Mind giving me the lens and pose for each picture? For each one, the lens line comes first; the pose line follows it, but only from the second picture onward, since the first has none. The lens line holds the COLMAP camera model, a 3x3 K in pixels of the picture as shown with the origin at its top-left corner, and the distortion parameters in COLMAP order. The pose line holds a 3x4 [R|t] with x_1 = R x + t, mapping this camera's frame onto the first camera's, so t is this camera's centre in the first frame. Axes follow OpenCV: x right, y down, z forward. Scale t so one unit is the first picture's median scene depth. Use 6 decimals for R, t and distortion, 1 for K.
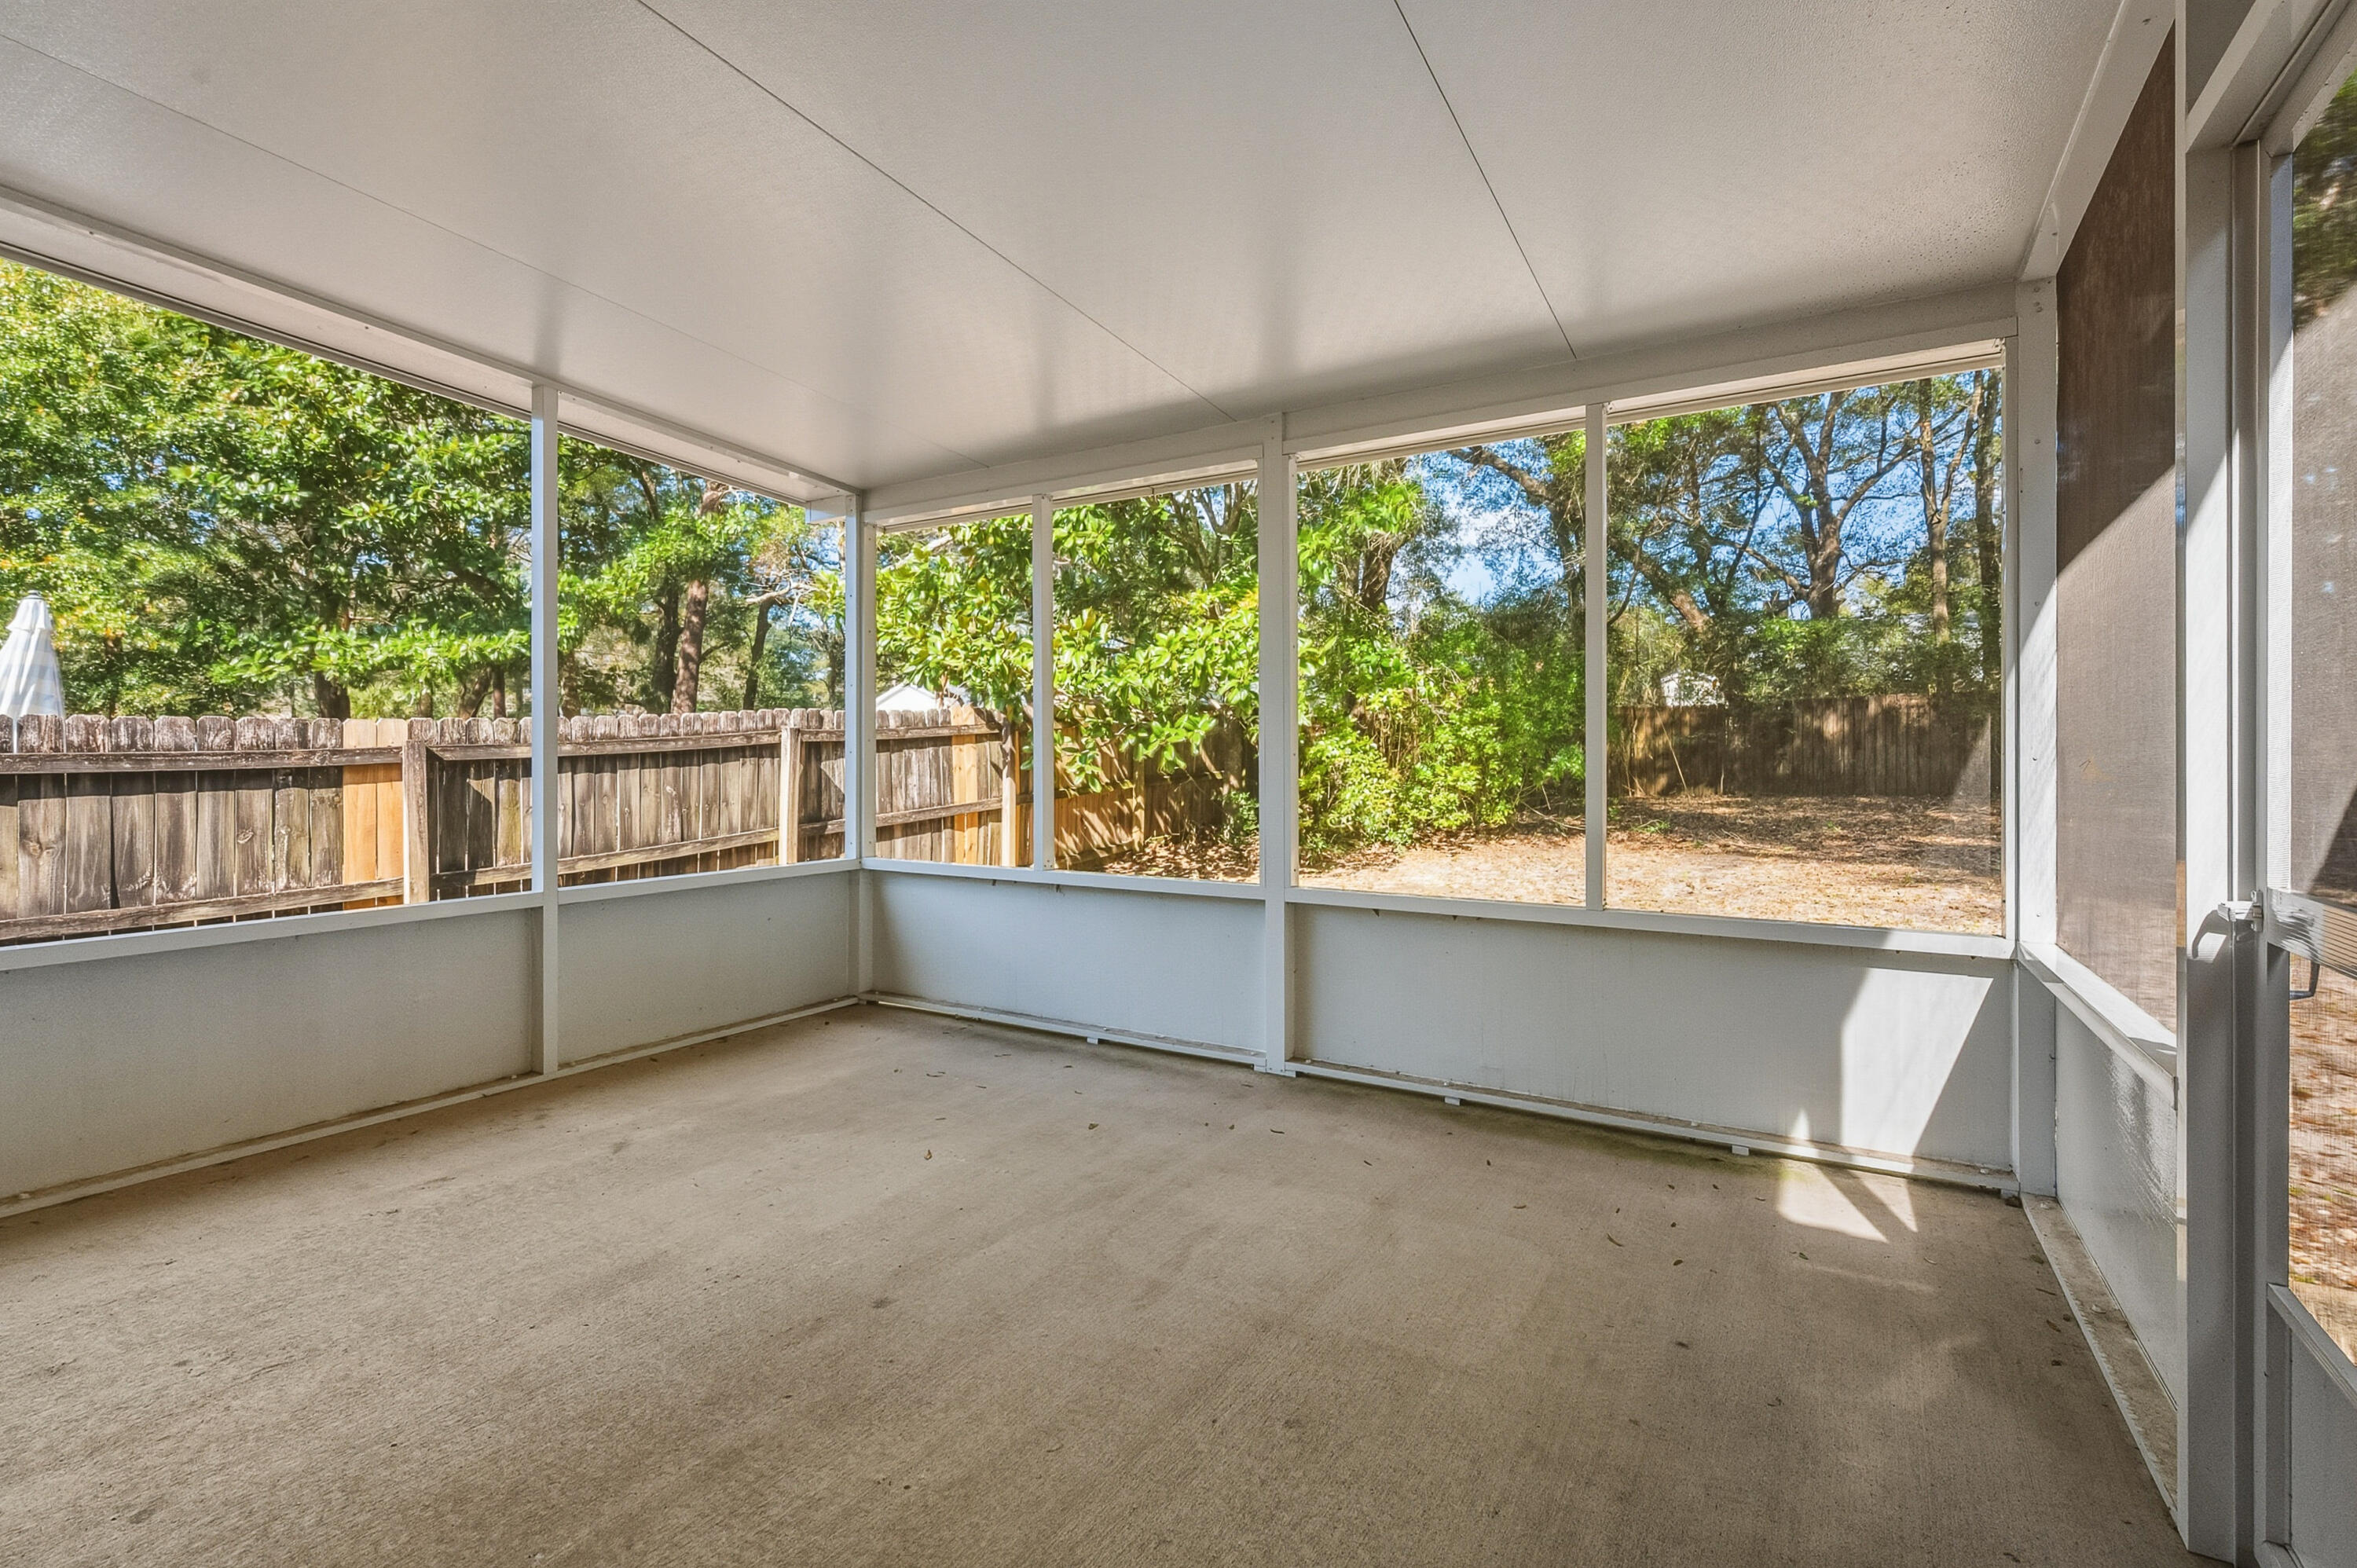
lens RADIAL K [[1060.2, 0, 1191.5], [0, 1060.2, 763.8], [0, 0, 1]] dist [-0.000556, -0.000488]
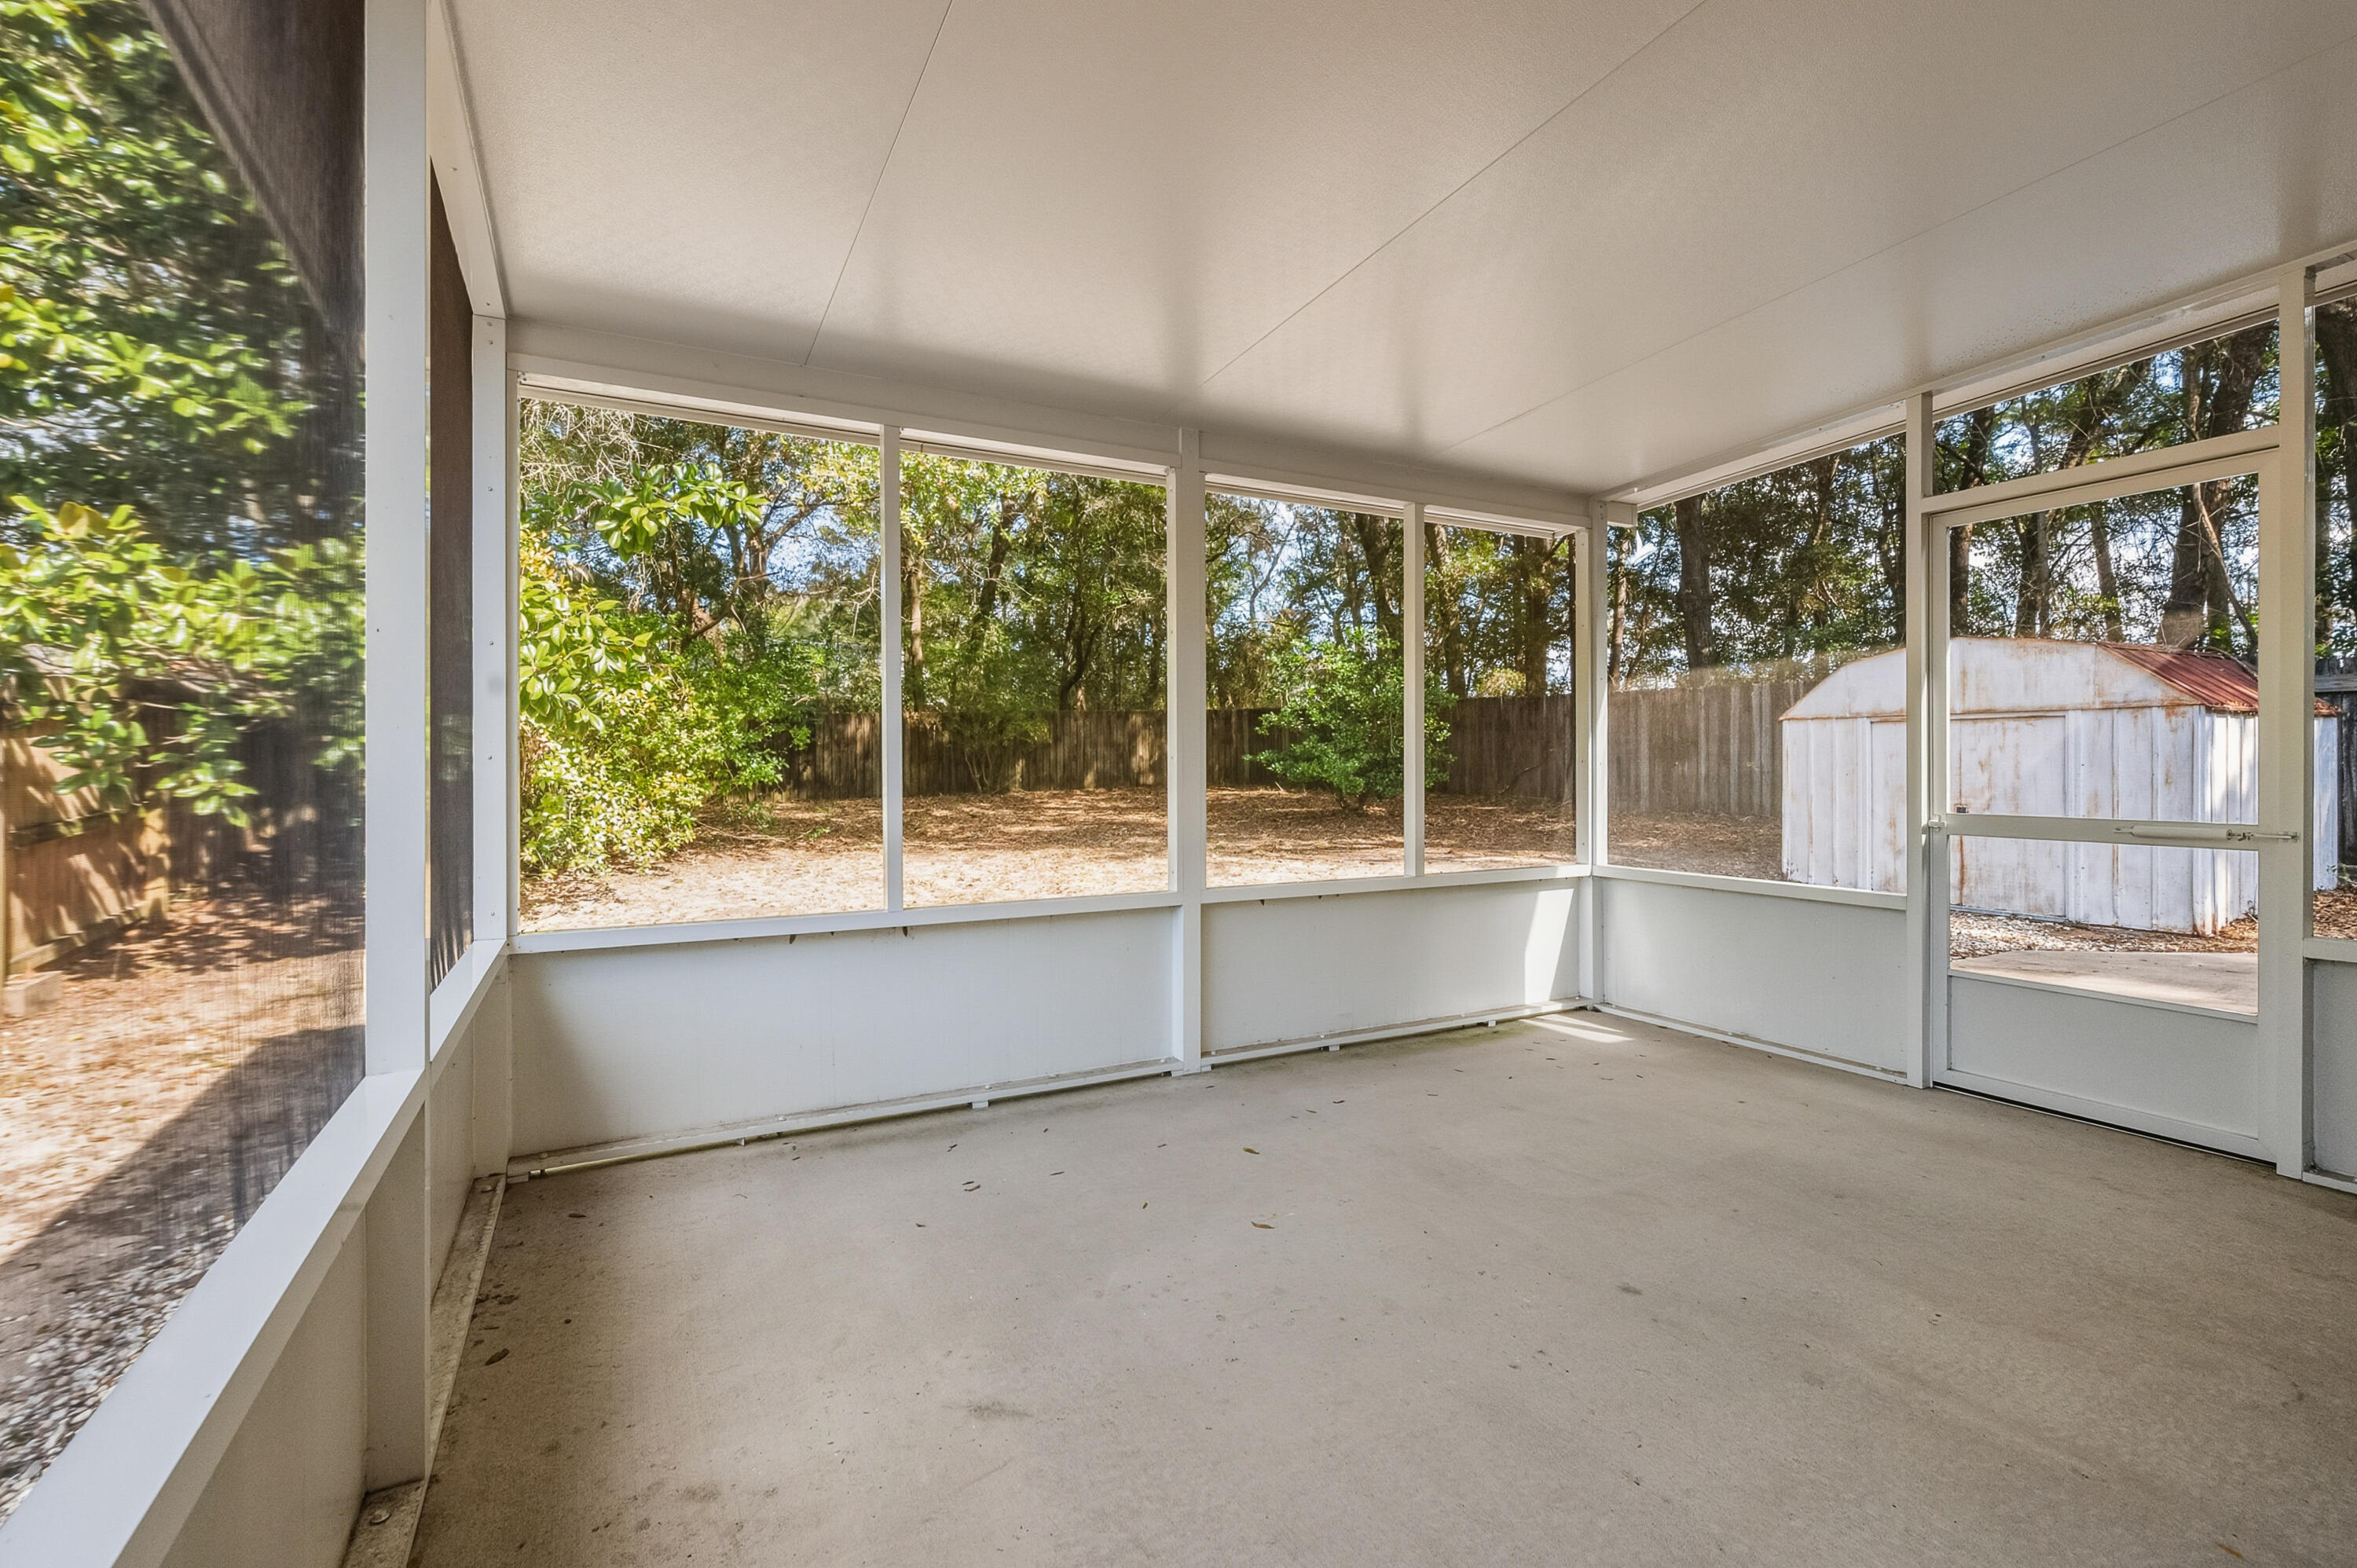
lens RADIAL K [[1060.2, 0, 1189.6], [0, 1060.2, 778.6], [0, 0, 1]] dist [-0.000556, -0.000488]
pose [[0.514836, -0.013545, 0.857182, -0.783662], [0.011400, 0.999895, 0.008953, -0.000373], [-0.857213, 0.005162, 0.514936, 0.470871]]
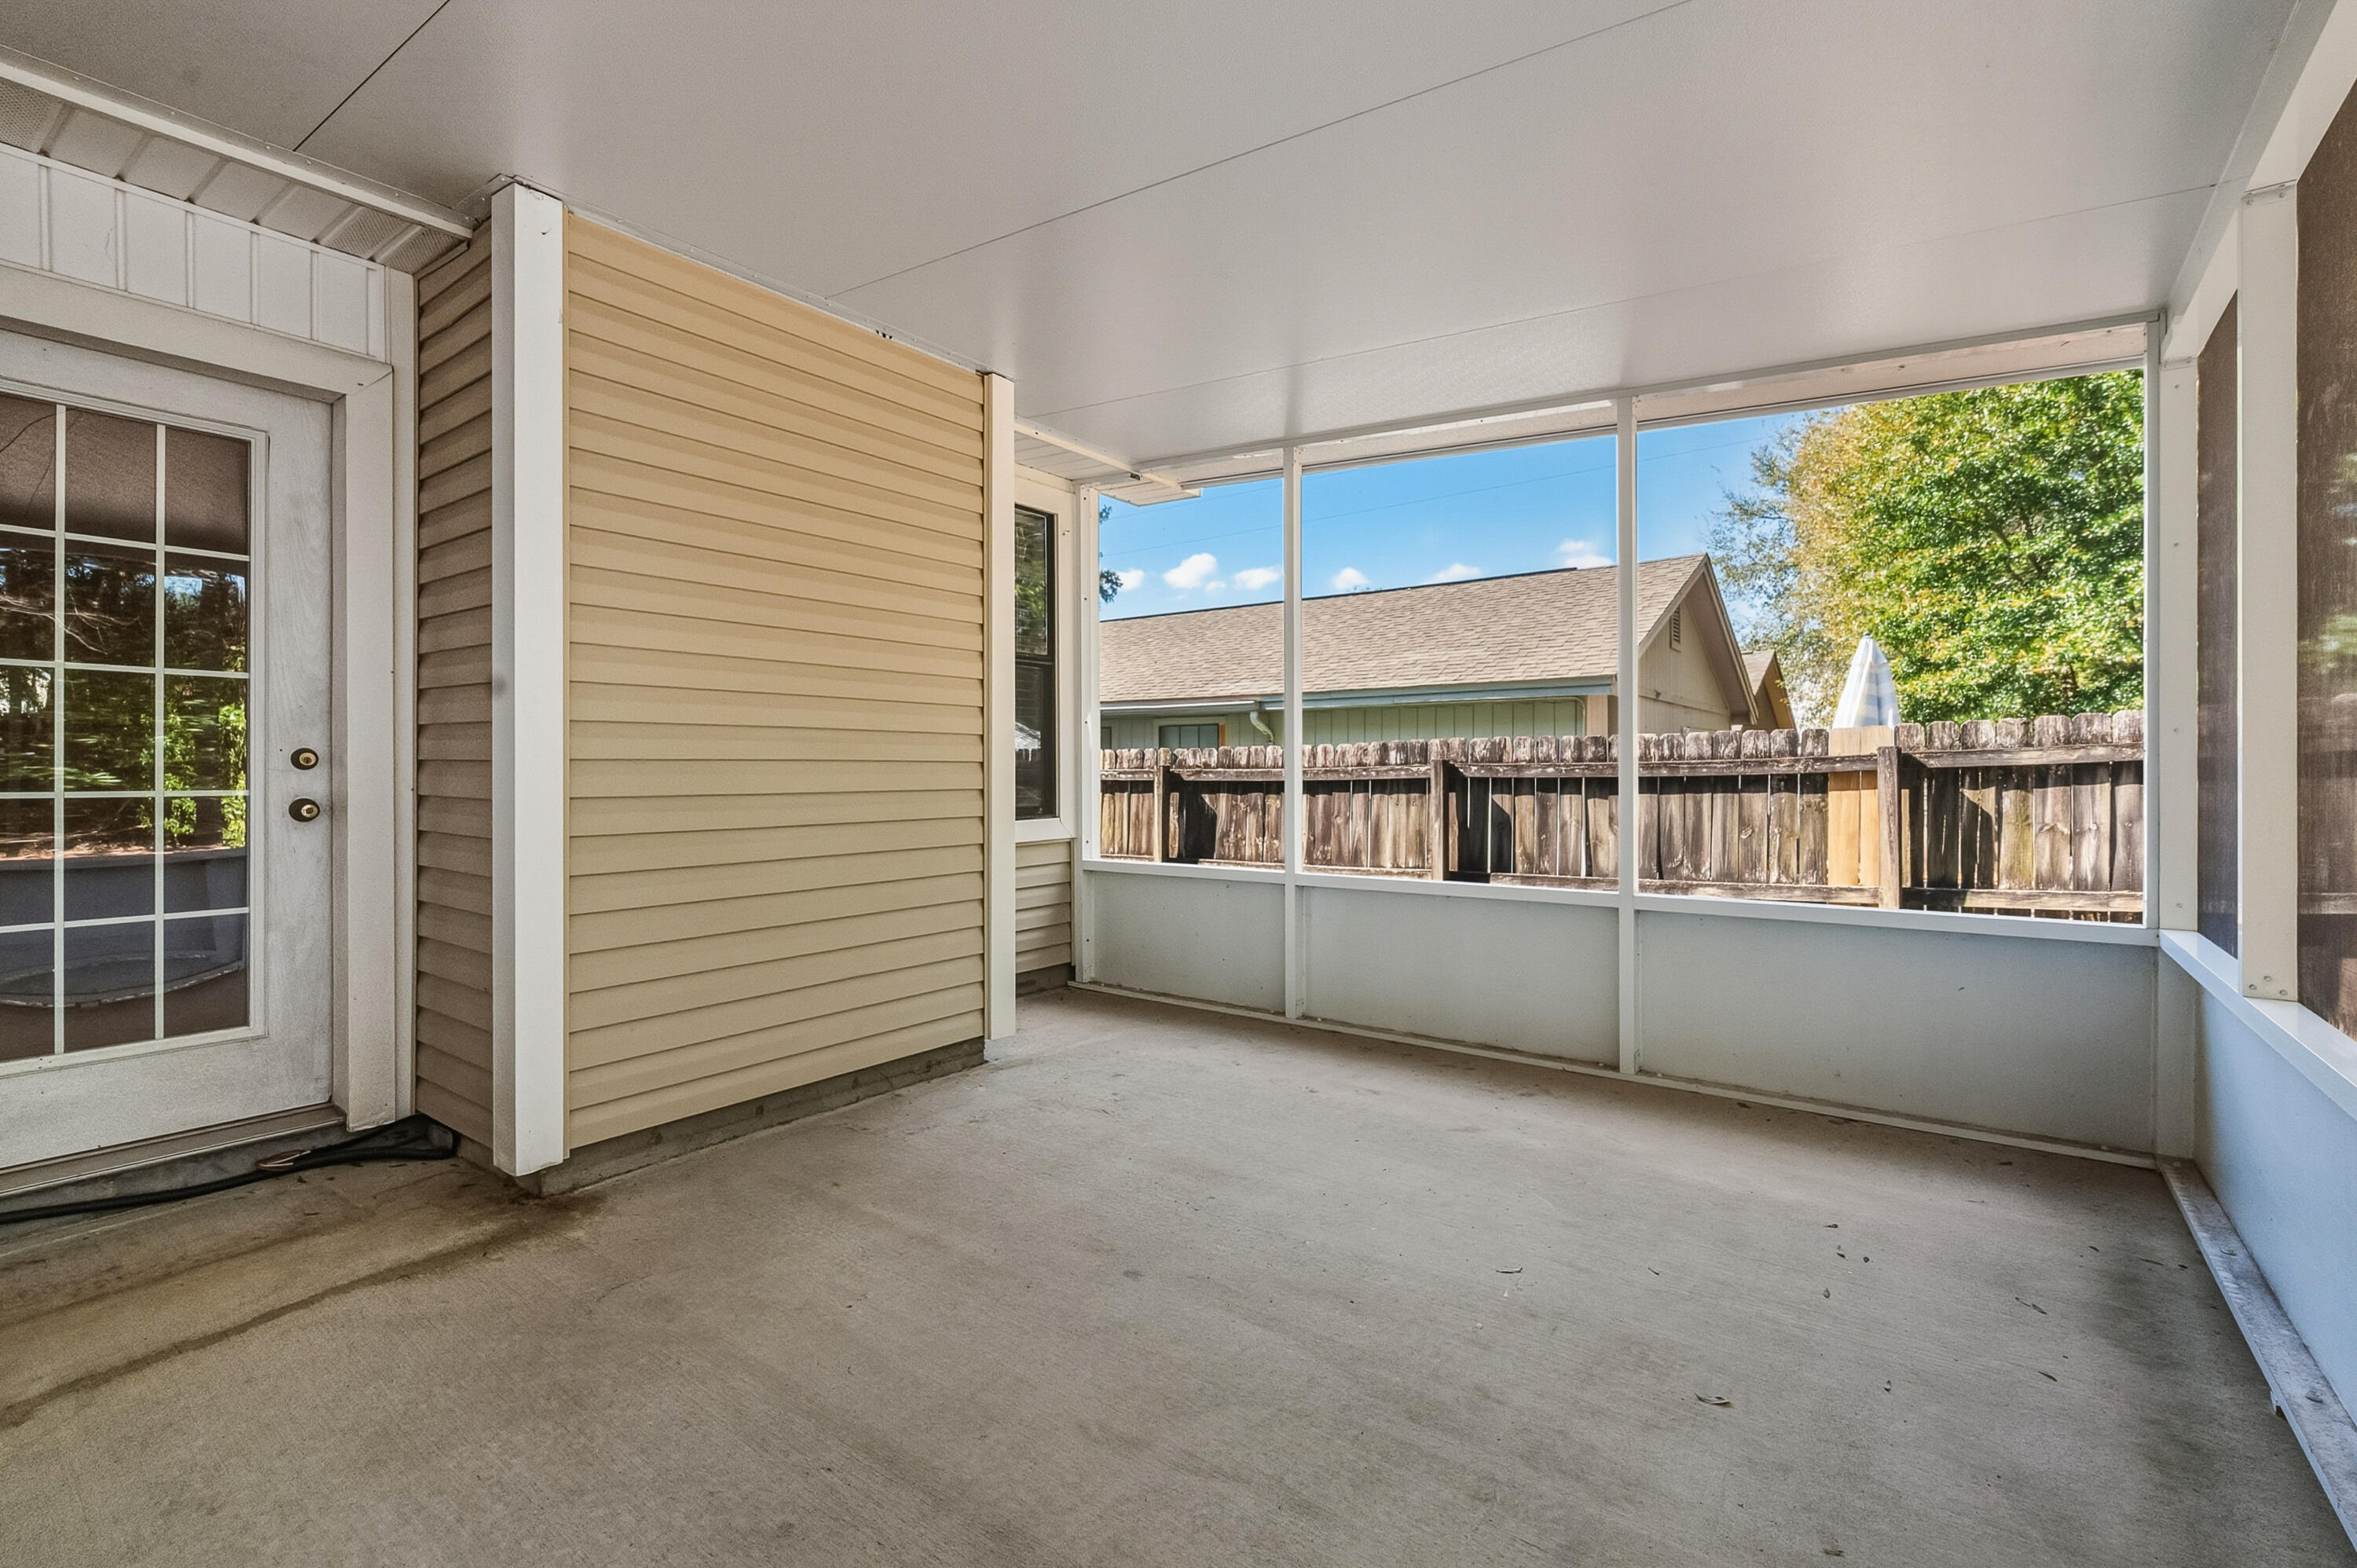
lens RADIAL K [[1060.2, 0, 1189.5], [0, 1060.2, 770.4], [0, 0, 1]] dist [-0.000556, -0.000488]
pose [[-0.101308, 0.000420, -0.994855, 0.425472], [-0.006316, 0.999979, 0.001065, 0.003270], [0.994835, 0.006391, -0.101303, 0.655614]]
